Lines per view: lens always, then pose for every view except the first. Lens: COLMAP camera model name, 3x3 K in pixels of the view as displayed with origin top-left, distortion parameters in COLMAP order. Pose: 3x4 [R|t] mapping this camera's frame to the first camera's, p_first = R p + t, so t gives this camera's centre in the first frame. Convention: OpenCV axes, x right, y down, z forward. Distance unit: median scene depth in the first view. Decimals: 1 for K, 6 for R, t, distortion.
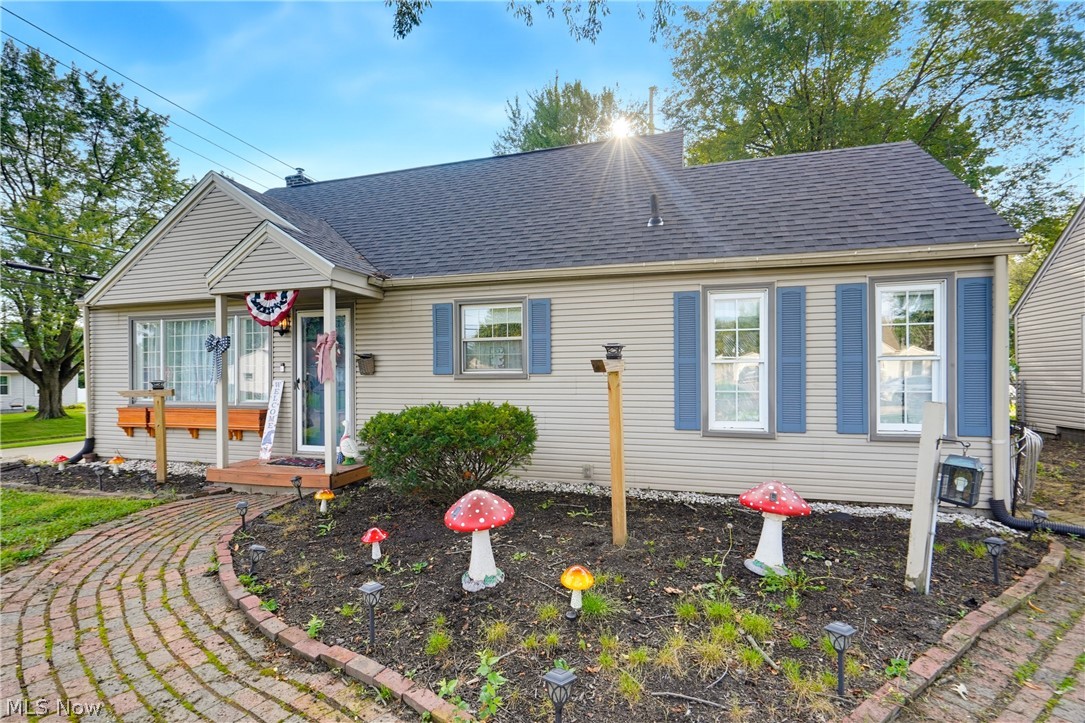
lens RADIAL K [[511.5, 0, 544.5], [0, 511.5, 373.3], [0, 0, 1]] dist [0.000524, 0.000030]
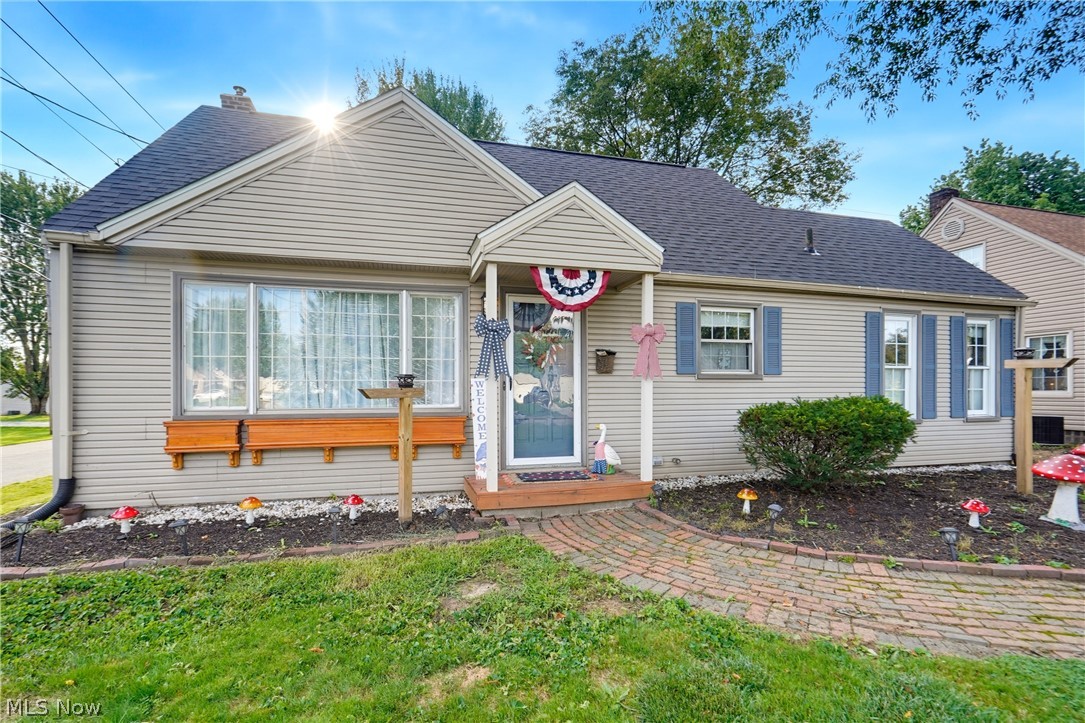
lens RADIAL K [[521.9, 0, 544.5], [0, 521.9, 390.2], [0, 0, 1]] dist [-0.002526, -0.000425]
pose [[0.841193, 0.002627, 0.540729, -1.025926], [-0.005300, 0.999980, 0.003386, 0.033278], [-0.540710, -0.005714, 0.841190, 0.316094]]
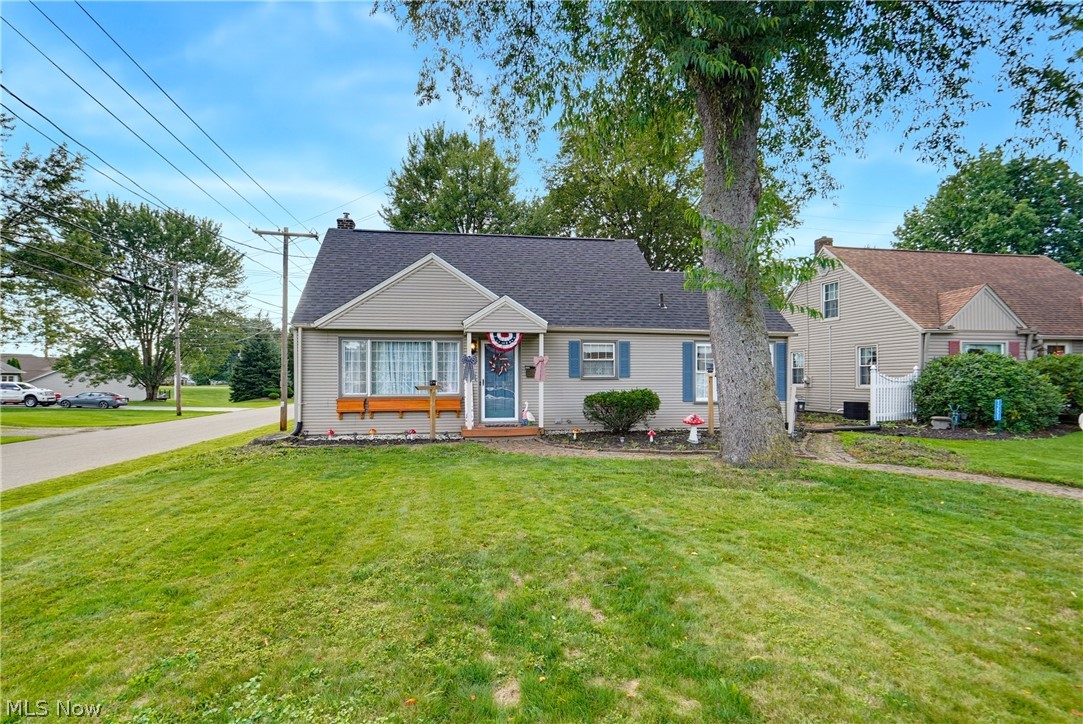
lens RADIAL K [[554.8, 0, 539.8], [0, 554.8, 379.6], [0, 0, 1]] dist [-0.002887, -0.000216]
pose [[0.893893, 0.001635, 0.448277, -1.330201], [-0.004388, 0.999977, 0.005103, 0.000789], [-0.448259, -0.006528, 0.893880, -0.871576]]
